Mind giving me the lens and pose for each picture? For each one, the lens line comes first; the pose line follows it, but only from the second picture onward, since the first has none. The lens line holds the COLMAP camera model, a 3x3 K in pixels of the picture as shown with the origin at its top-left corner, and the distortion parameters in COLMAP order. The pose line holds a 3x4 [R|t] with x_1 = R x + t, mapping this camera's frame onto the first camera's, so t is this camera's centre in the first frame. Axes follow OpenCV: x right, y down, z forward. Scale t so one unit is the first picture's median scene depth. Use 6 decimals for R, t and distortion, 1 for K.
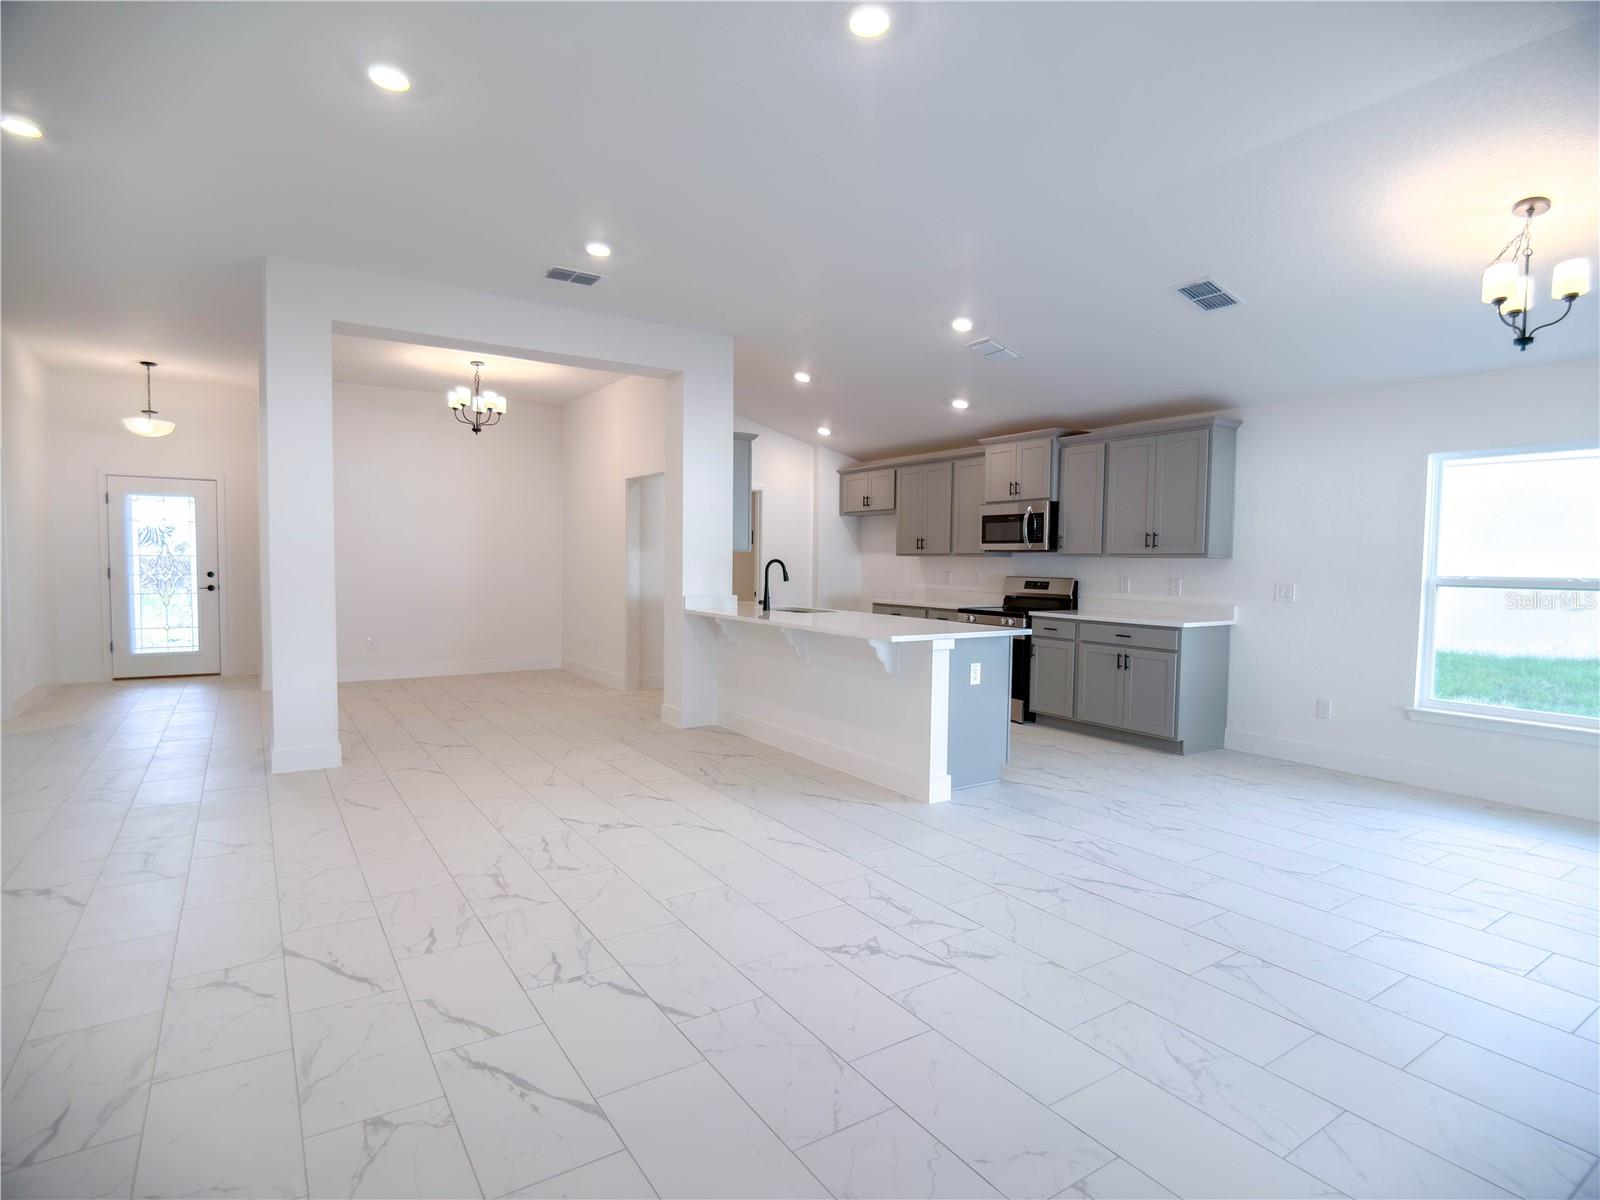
lens RADIAL K [[835.0, 0, 799.4], [0, 835.0, 603.7], [0, 0, 1]] dist [-0.010527, -0.000051]
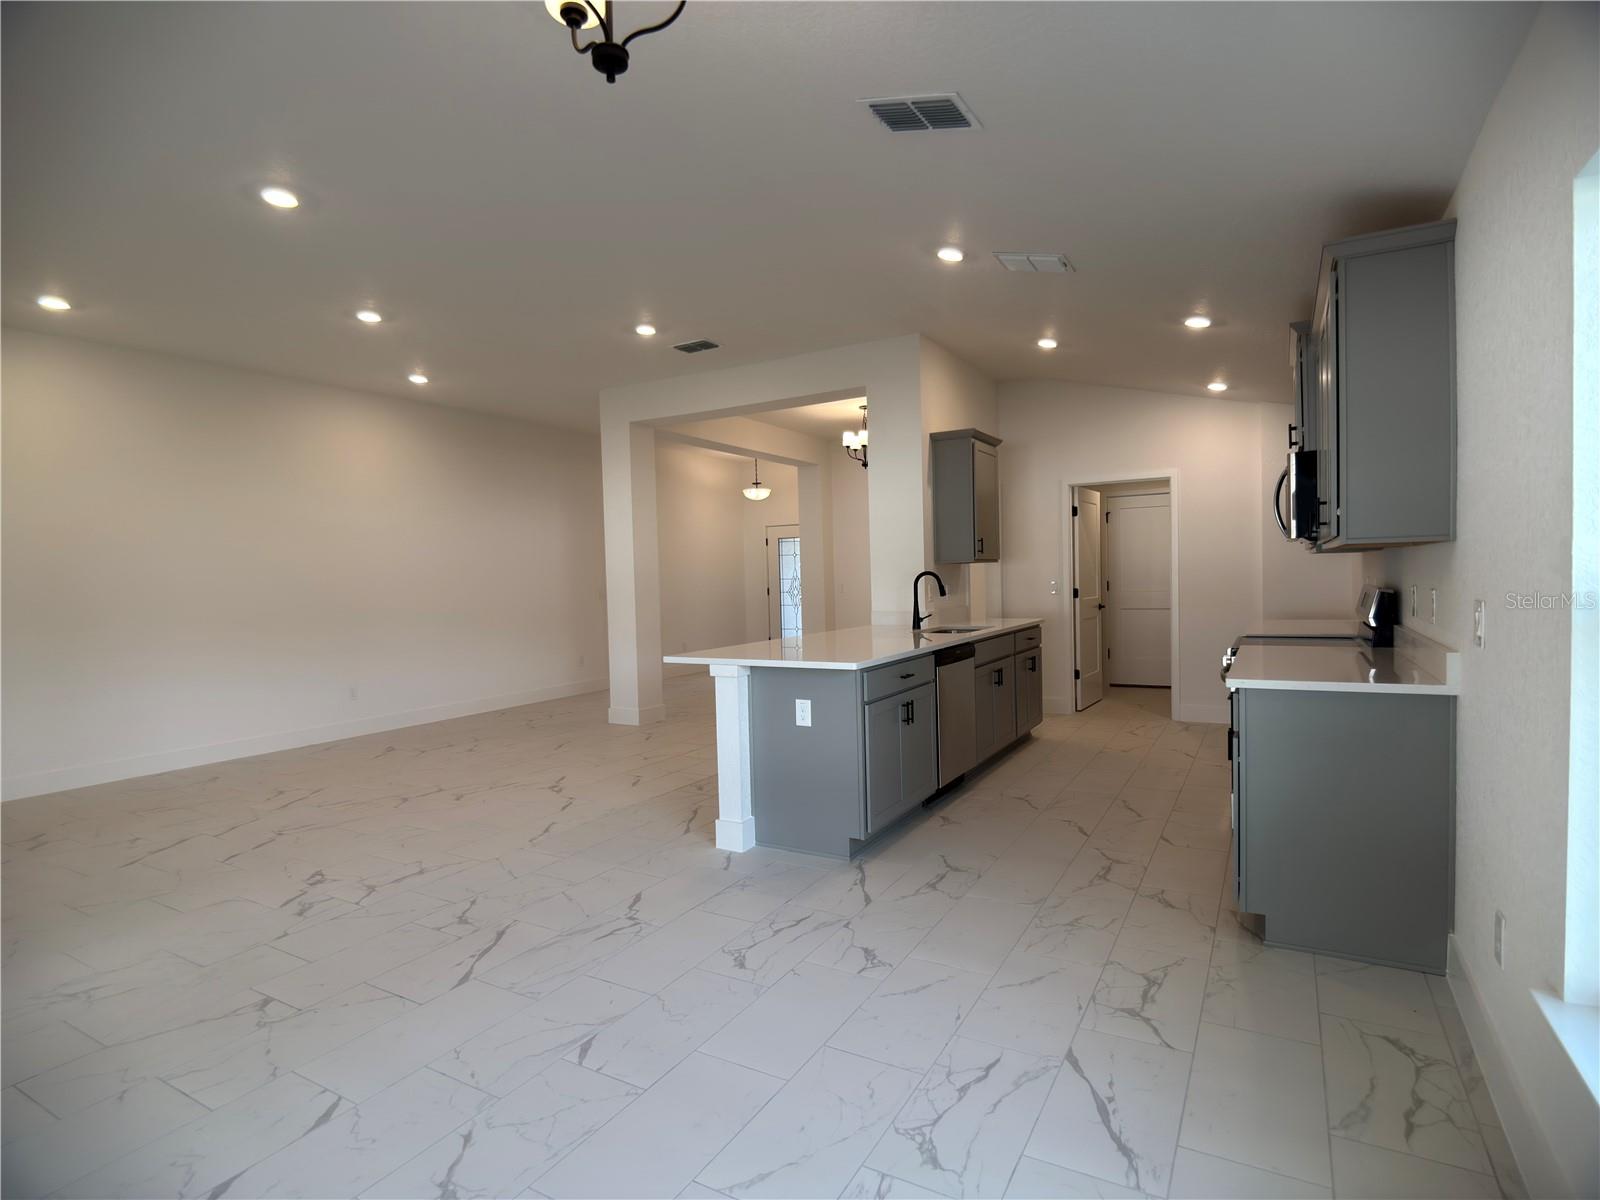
lens RADIAL K [[833.0, 0, 800.0], [0, 833.0, 600.0], [0, 0, 1]] dist [-0.011196, -0.000250]
pose [[0.443545, -0.000213, -0.896252, 1.048873], [-0.011574, 0.999915, -0.005966, -0.023523], [0.896177, 0.013019, 0.443505, 0.714088]]
